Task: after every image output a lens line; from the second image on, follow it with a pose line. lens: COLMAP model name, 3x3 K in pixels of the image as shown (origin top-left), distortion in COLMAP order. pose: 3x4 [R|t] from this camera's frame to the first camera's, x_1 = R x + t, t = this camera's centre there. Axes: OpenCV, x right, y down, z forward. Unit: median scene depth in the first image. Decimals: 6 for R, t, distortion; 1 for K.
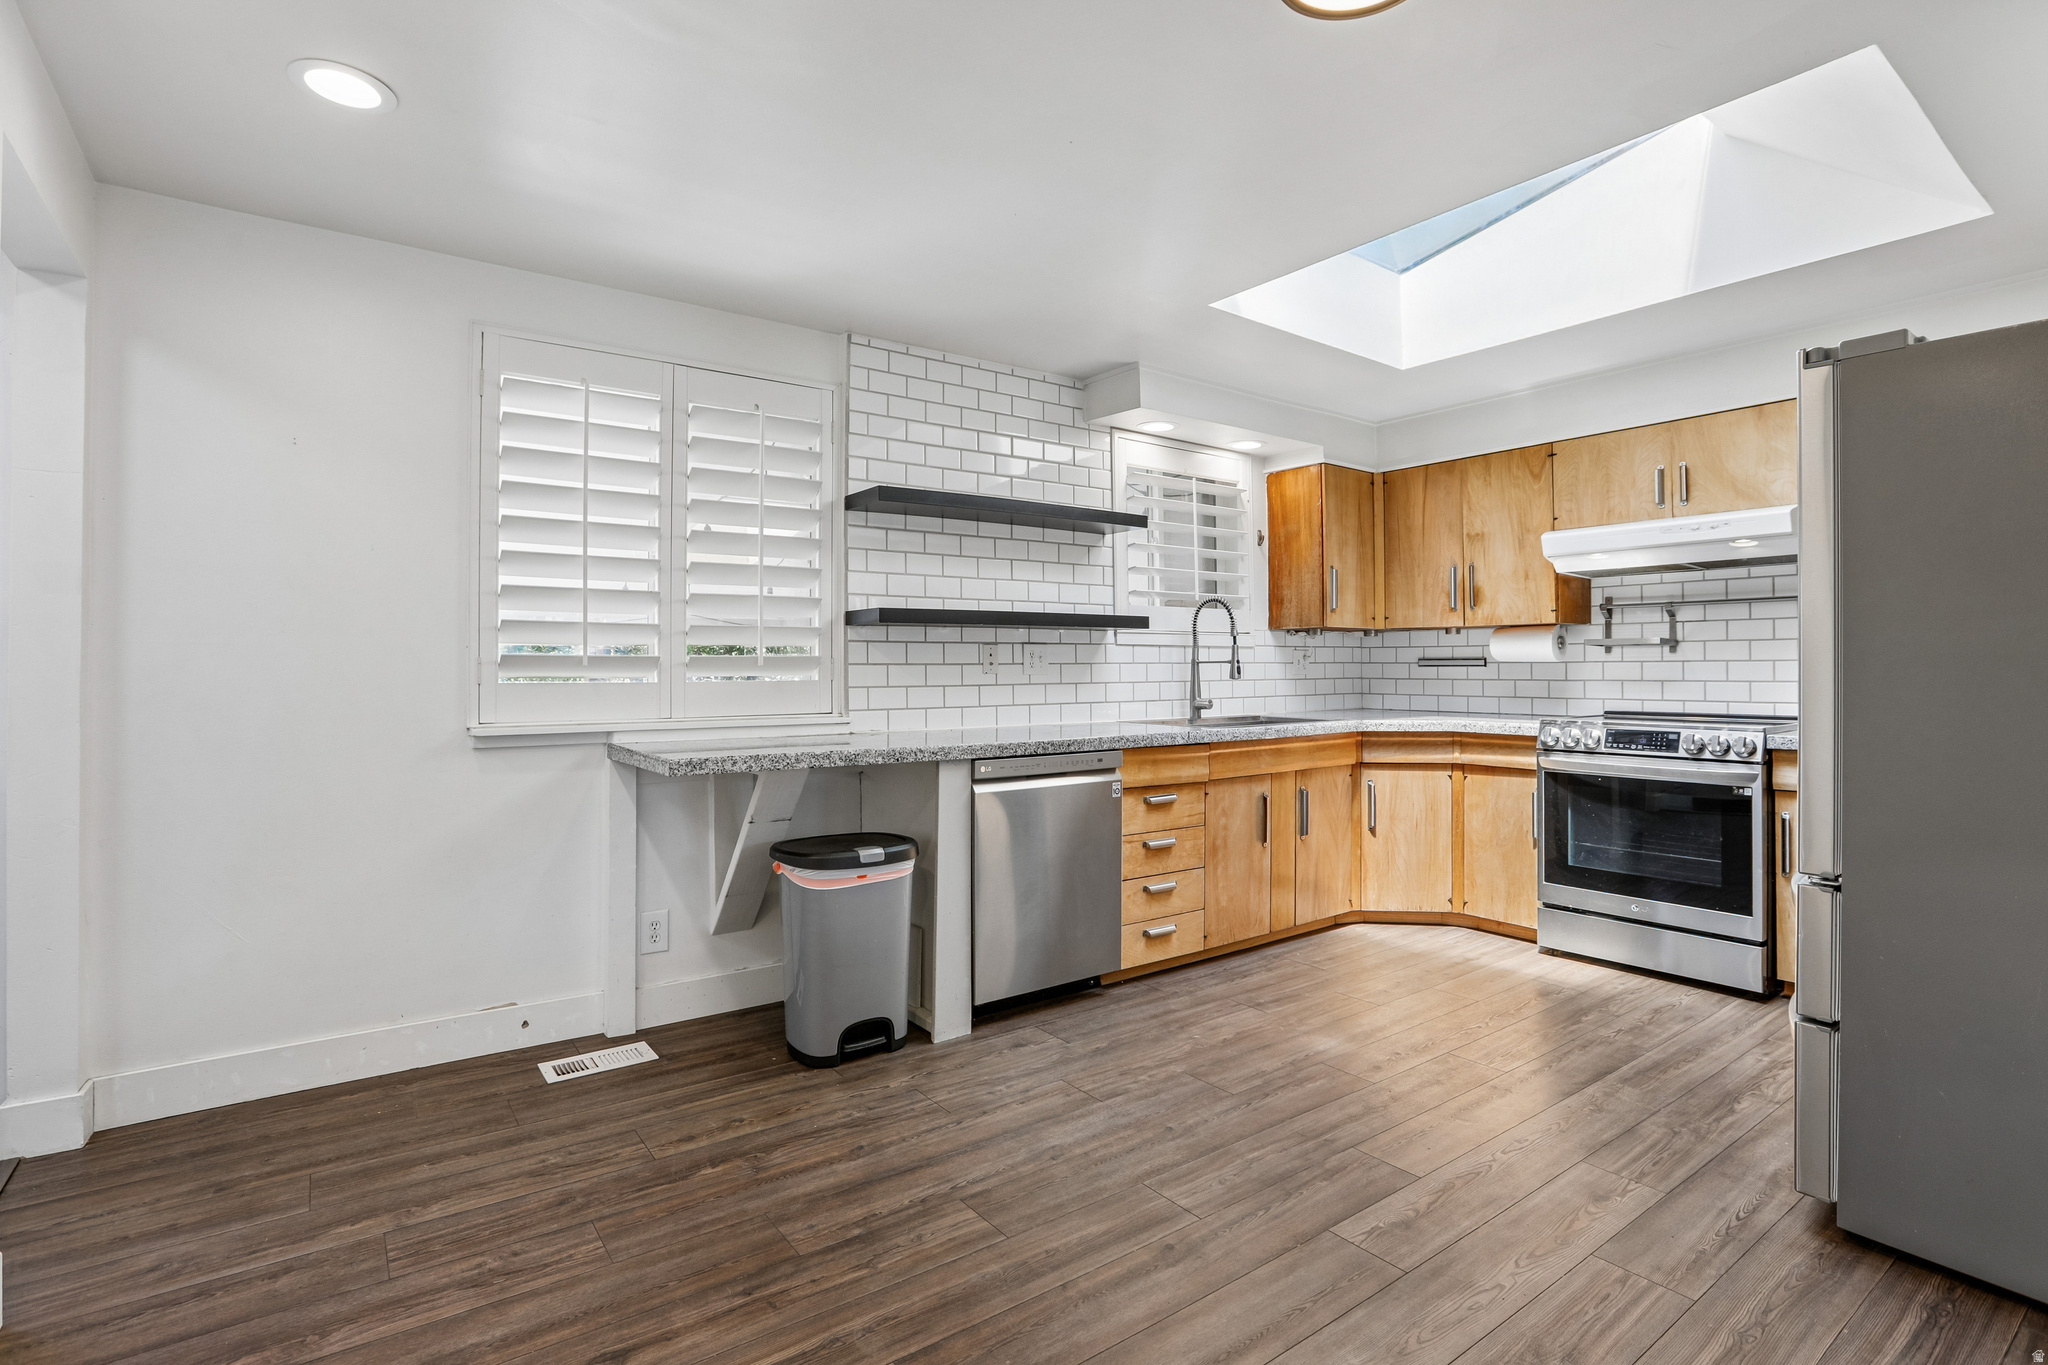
lens RADIAL K [[987.9, 0, 1011.1], [0, 987.9, 665.7], [0, 0, 1]] dist [-0.050584, 0.016099]
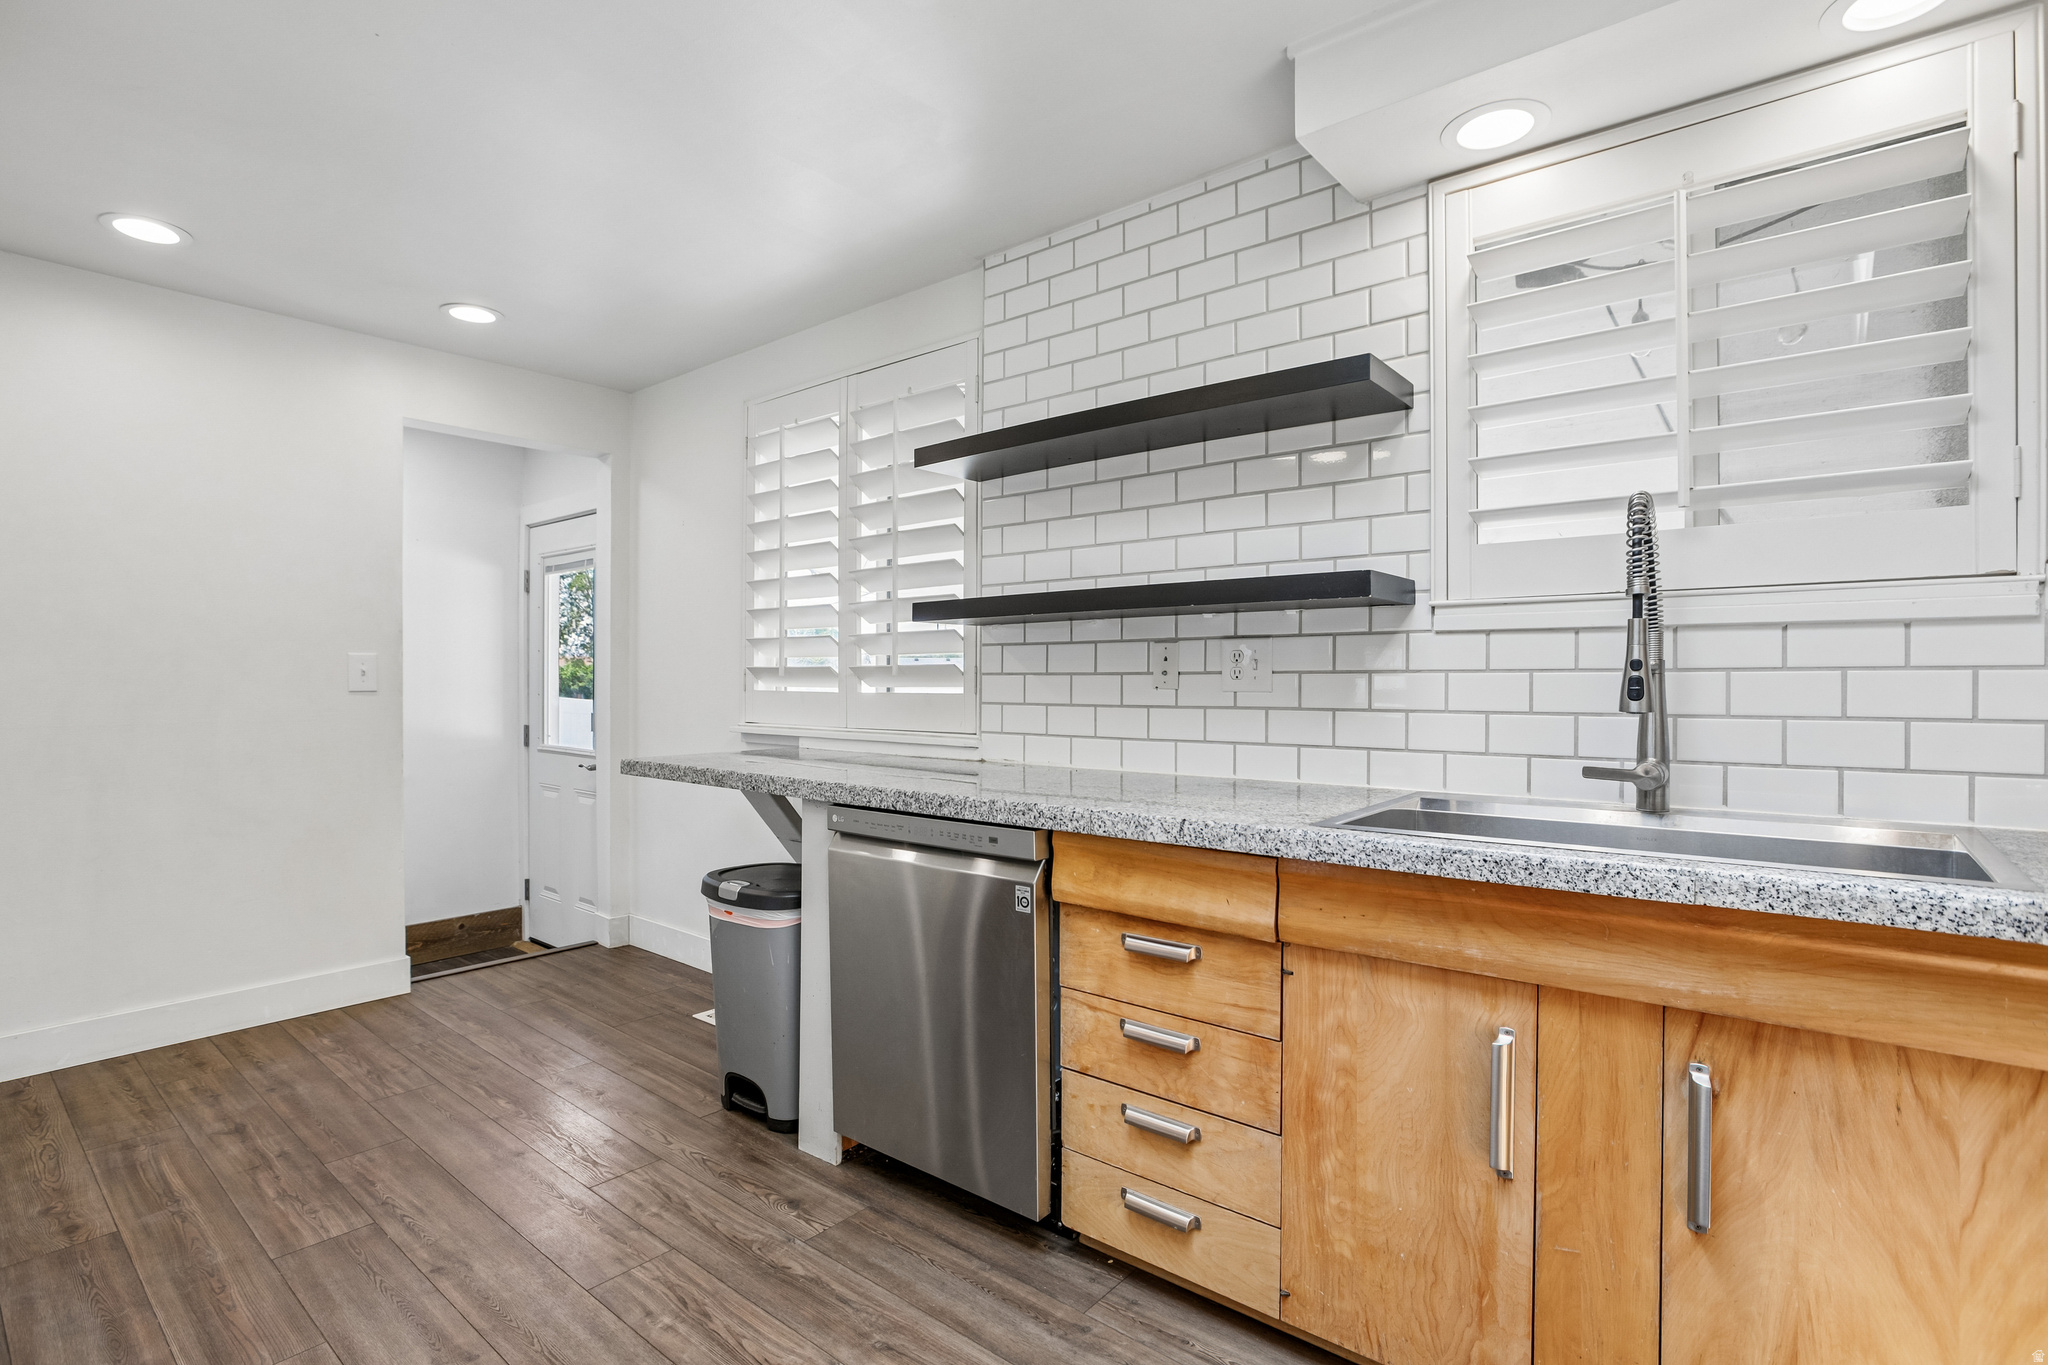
lens RADIAL K [[979.6, 0, 1019.9], [0, 979.6, 684.1], [0, 0, 1]] dist [-0.054133, 0.017865]
pose [[0.259123, 0.010202, -0.965791, 0.744264], [0.001130, 0.999940, 0.010865, -0.002195], [0.965844, -0.003907, 0.259096, 0.997055]]
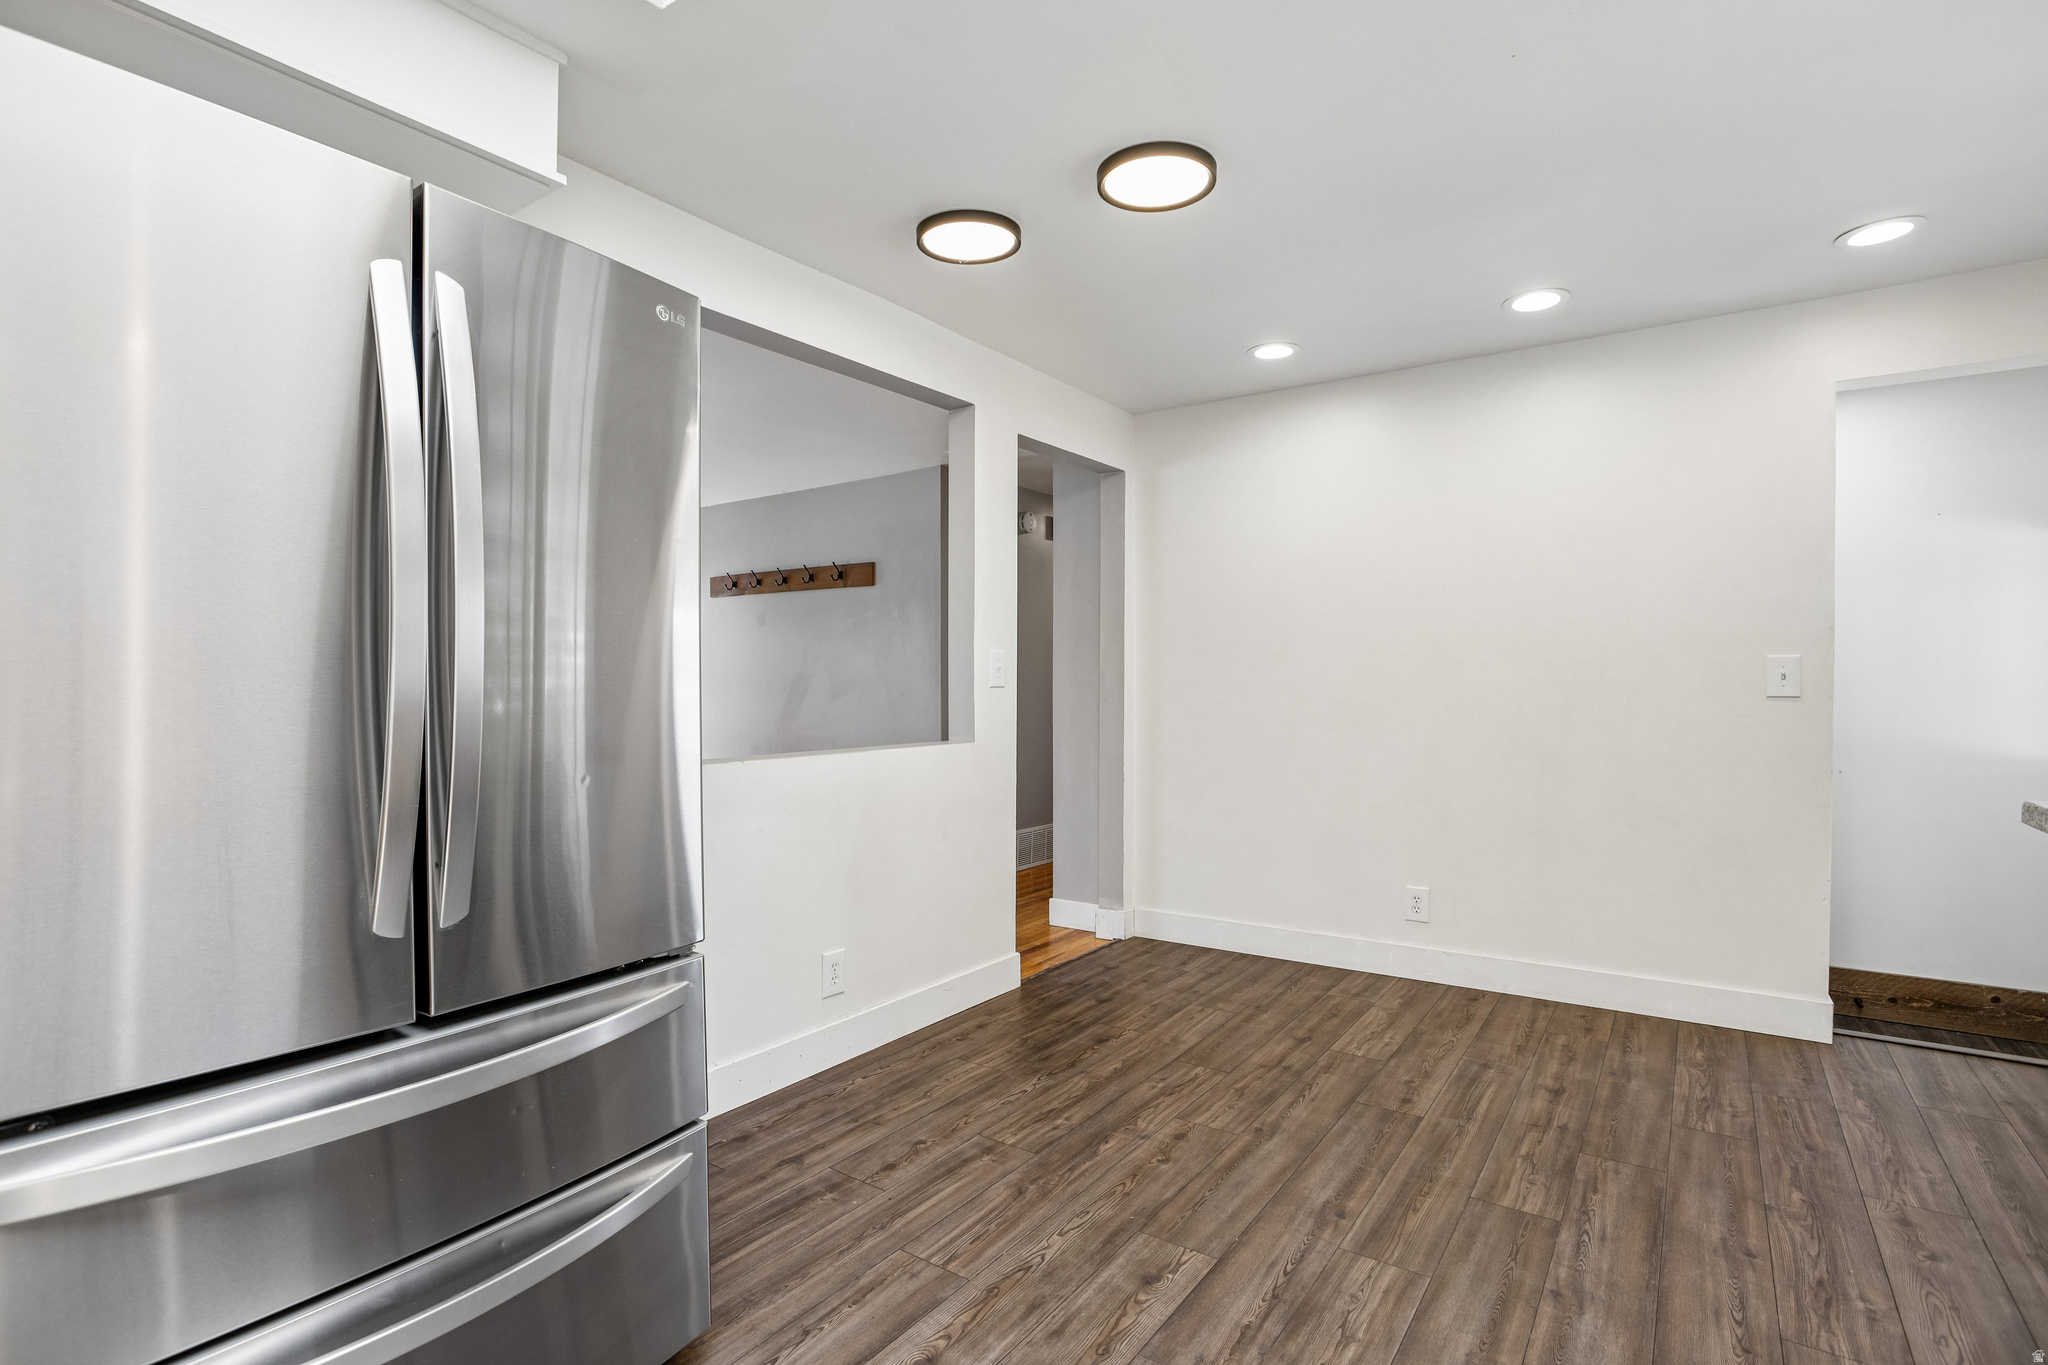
lens RADIAL K [[979.6, 0, 1019.9], [0, 979.6, 684.1], [0, 0, 1]] dist [-0.054133, 0.017865]
pose [[-0.944337, 0.004326, -0.328952, 0.562492], [0.003552, 0.999989, 0.002955, -0.001197], [0.328961, 0.001622, -0.944342, 1.248910]]
